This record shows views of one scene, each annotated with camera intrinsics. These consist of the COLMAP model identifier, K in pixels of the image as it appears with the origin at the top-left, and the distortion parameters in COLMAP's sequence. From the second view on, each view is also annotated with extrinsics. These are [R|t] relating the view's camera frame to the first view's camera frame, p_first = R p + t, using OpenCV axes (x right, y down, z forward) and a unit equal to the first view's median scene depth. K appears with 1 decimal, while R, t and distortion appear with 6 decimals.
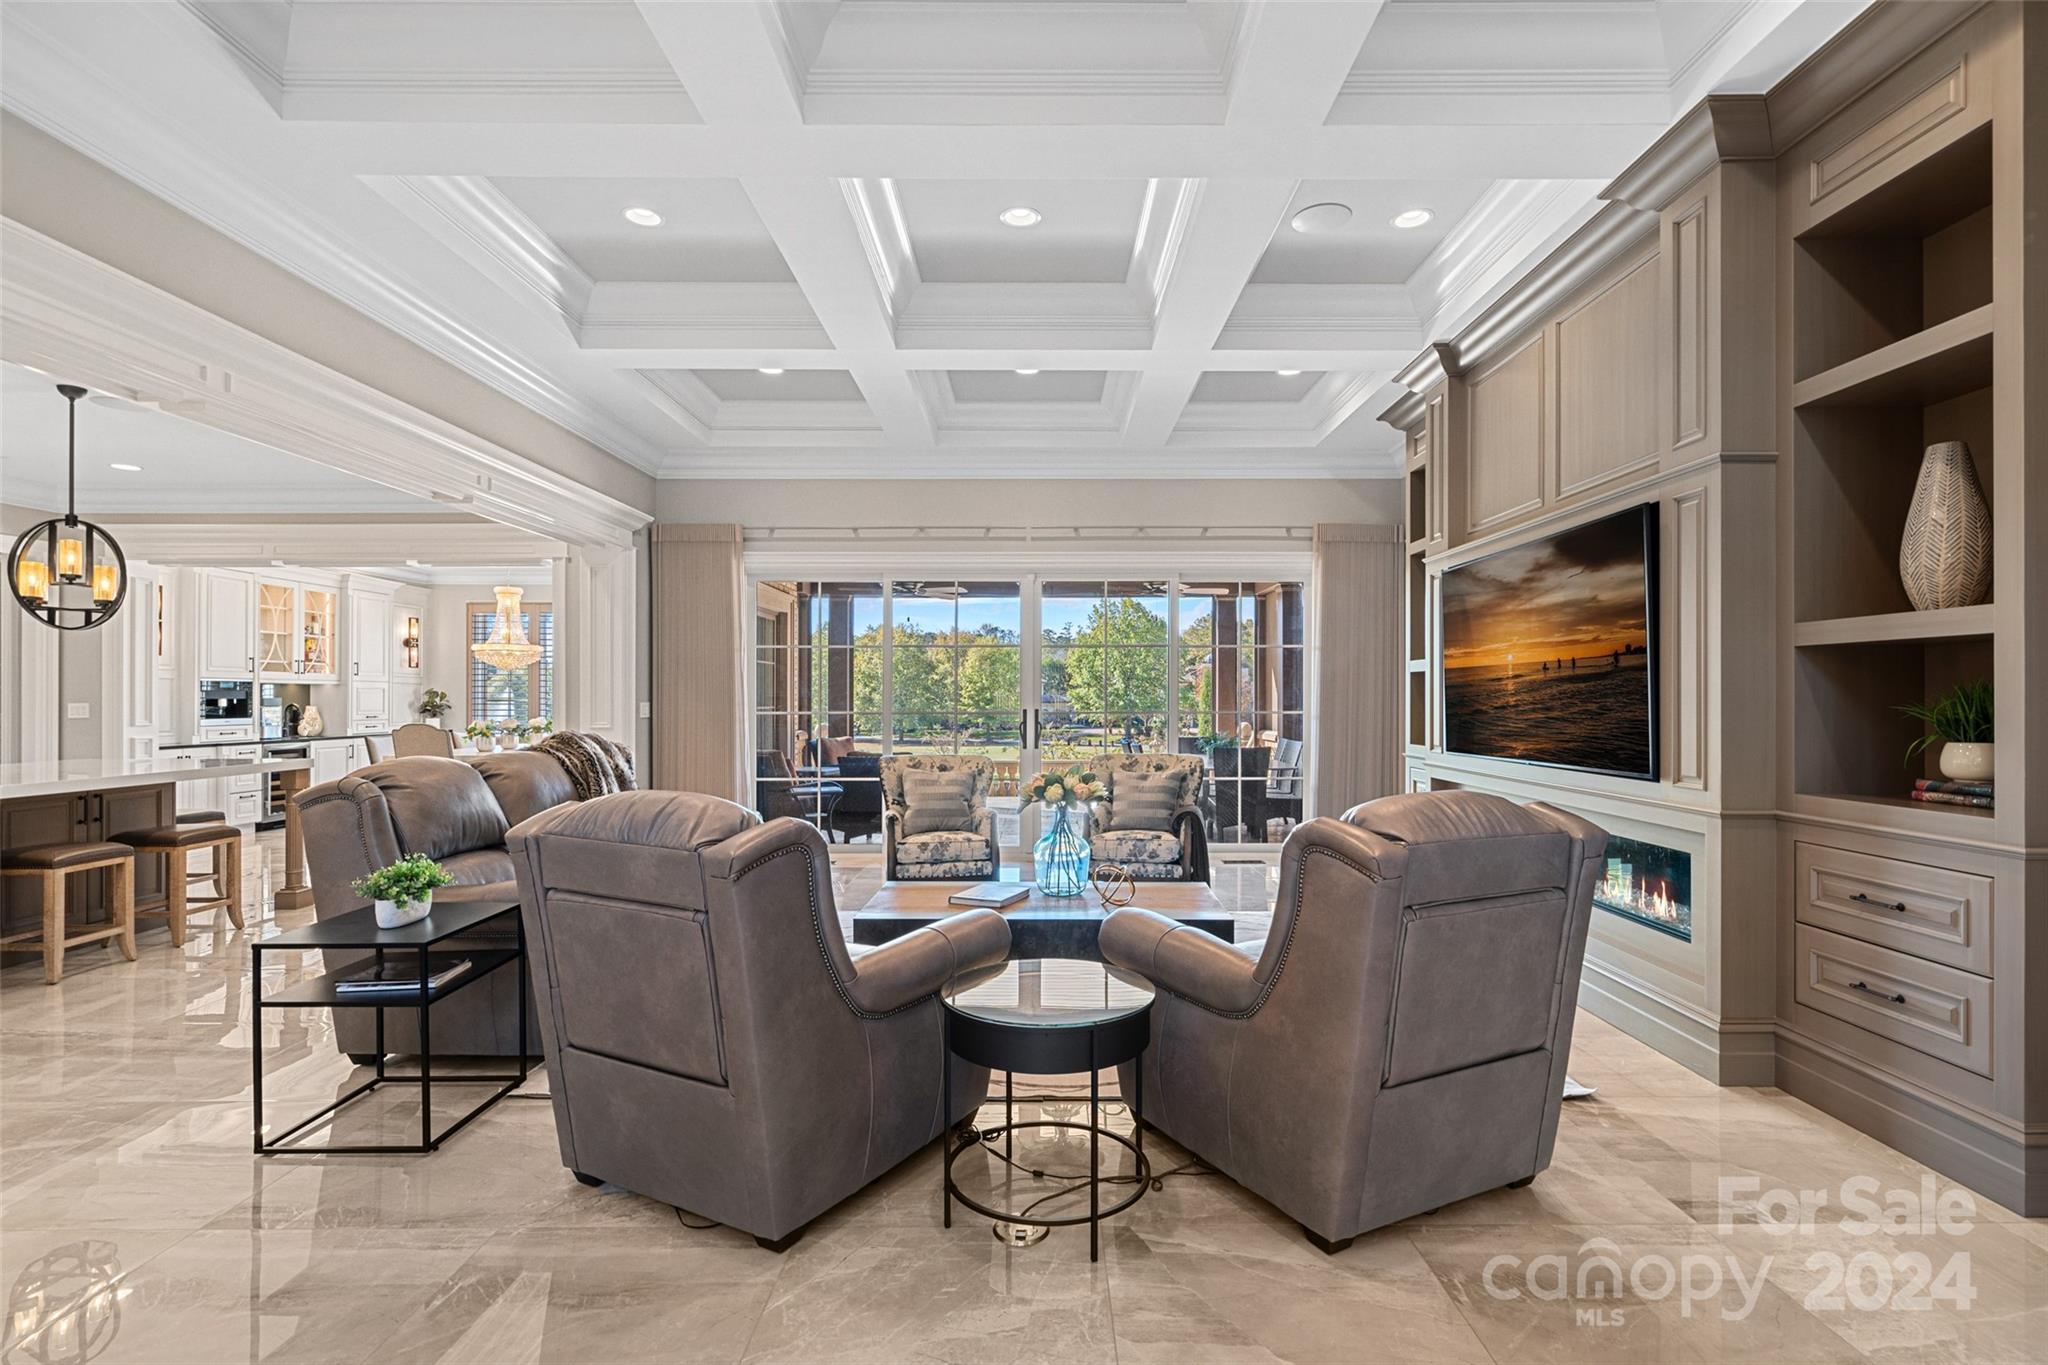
lens RADIAL K [[941.9, 0, 1035.6], [0, 941.9, 695.0], [0, 0, 1]] dist [0.002283, 0.000152]
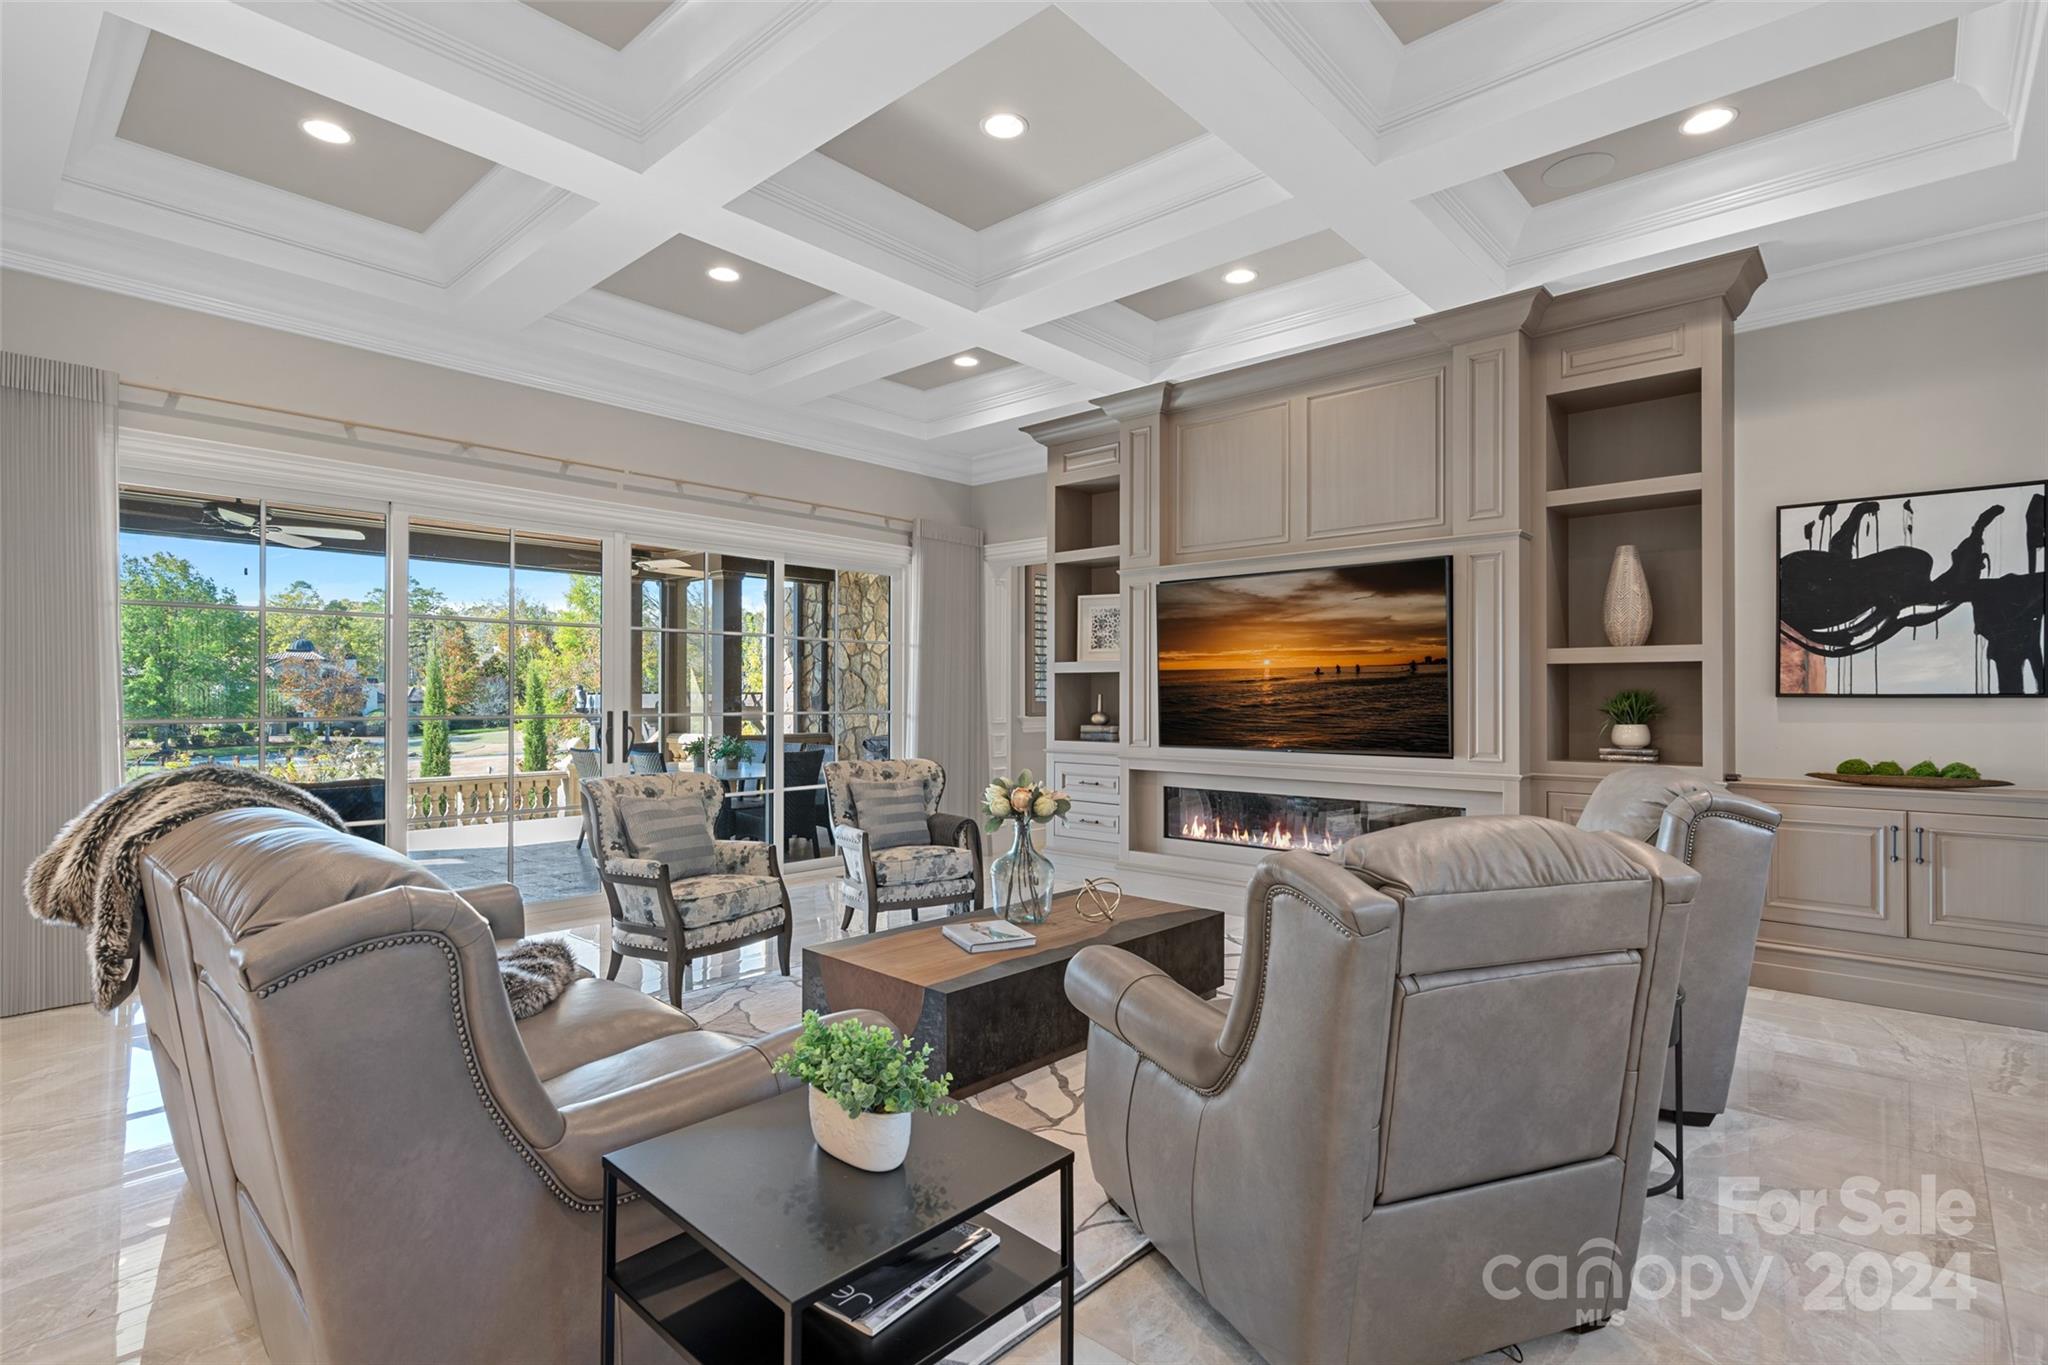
lens RADIAL K [[983.6, 0, 1045.1], [0, 983.6, 687.6], [0, 0, 1]] dist [-0.005450, 0.000051]
pose [[0.667940, 0.010381, 0.744143, -0.610580], [-0.004773, 0.999942, -0.009665, 0.004274], [-0.744200, 0.002904, 0.667950, 0.365353]]
